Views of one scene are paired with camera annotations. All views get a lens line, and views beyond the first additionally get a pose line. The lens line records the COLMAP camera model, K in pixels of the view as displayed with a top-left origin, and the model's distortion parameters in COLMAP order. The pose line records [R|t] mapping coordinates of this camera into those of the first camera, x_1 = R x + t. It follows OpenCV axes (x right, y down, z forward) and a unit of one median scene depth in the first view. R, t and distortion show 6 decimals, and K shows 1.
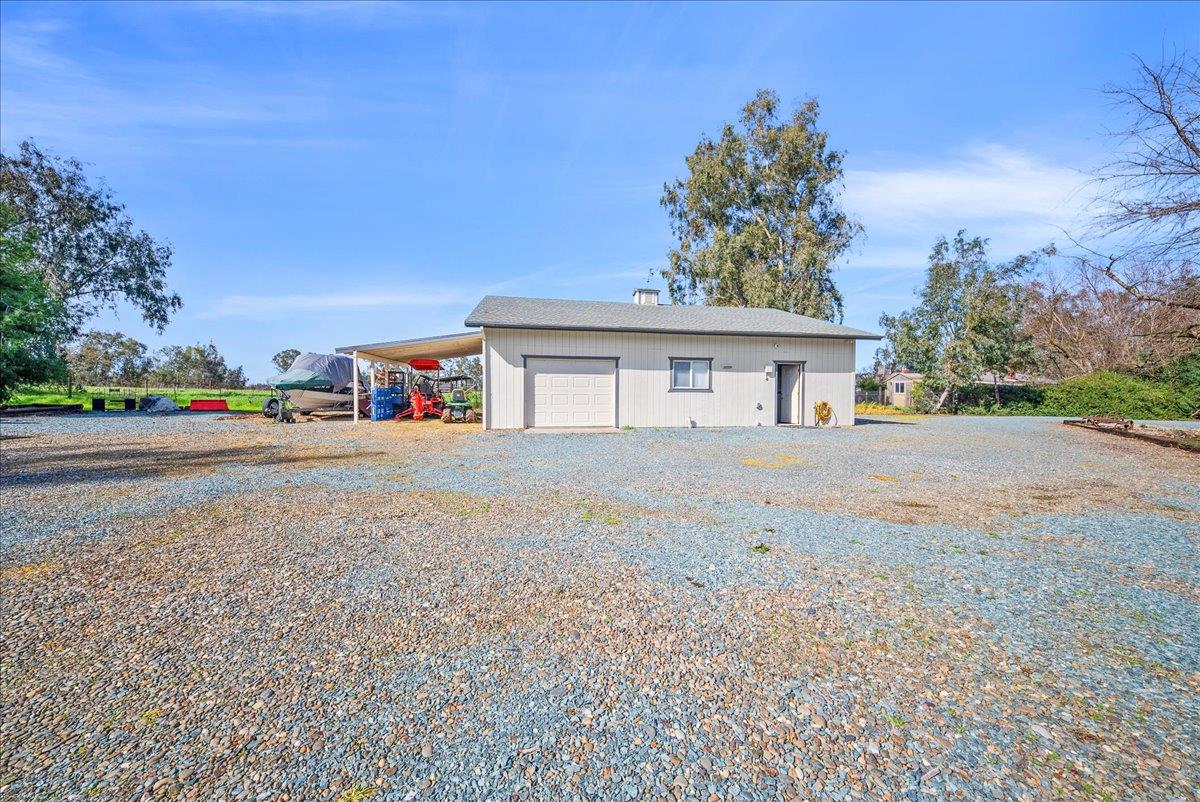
lens RADIAL K [[422.3, 0, 600.4], [0, 422.3, 406.5], [0, 0, 1]] dist [-0.001508, -0.001874]
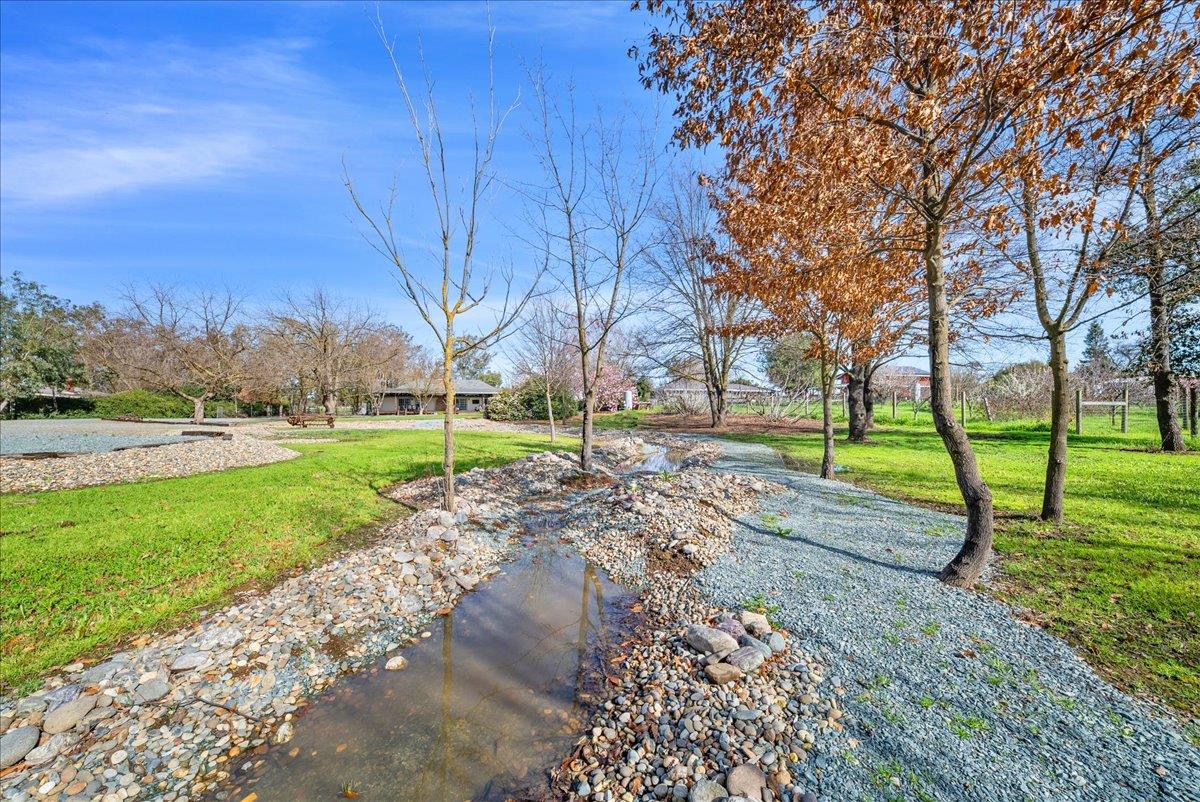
lens RADIAL K [[422.3, 0, 618.6], [0, 422.3, 400.4], [0, 0, 1]] dist [-0.001508, -0.001874]
pose [[-0.114245, 0.012904, 0.993369, -0.581980], [0.031942, 0.999446, -0.009309, 0.029295], [-0.992939, 0.030667, -0.114594, -0.623086]]
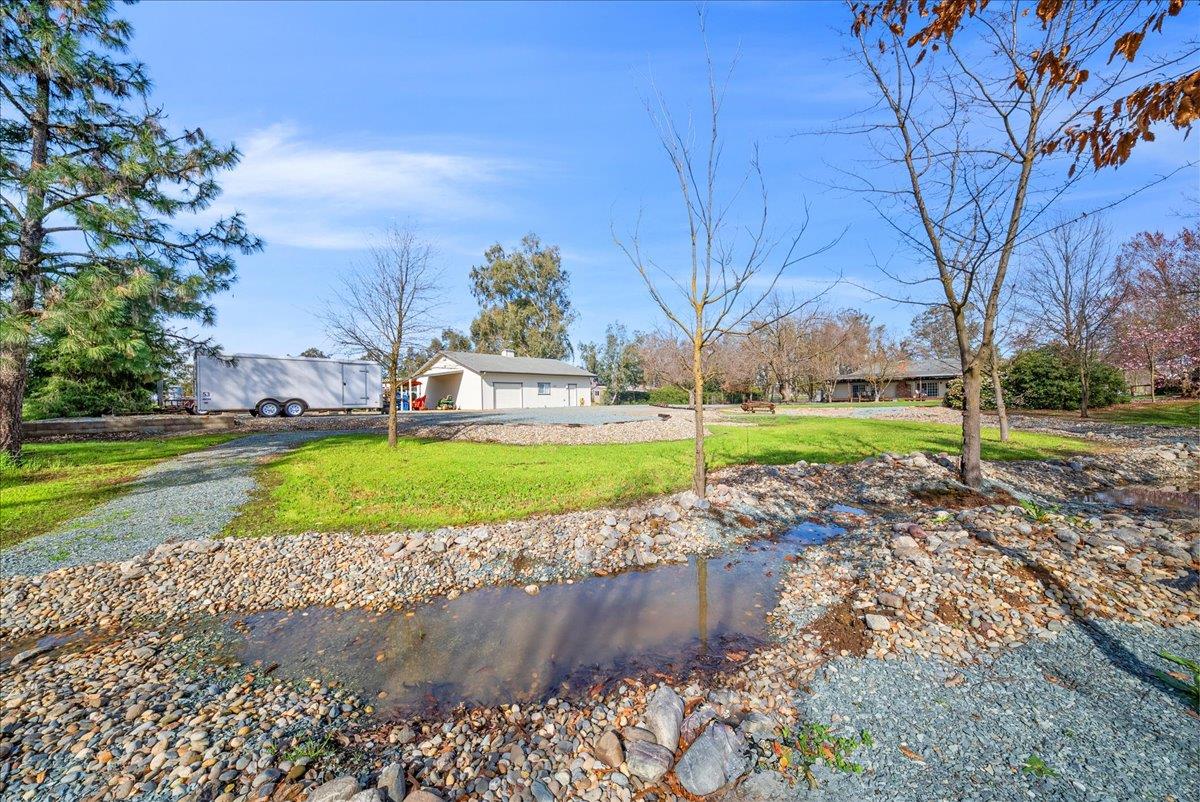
lens RADIAL K [[422.3, 0, 597.1], [0, 422.3, 405.8], [0, 0, 1]] dist [-0.001508, -0.001874]
pose [[0.798540, -0.027385, 0.601319, -0.556893], [0.038854, 0.999226, -0.006090, 0.030851], [-0.600687, 0.028226, 0.798986, -0.668951]]
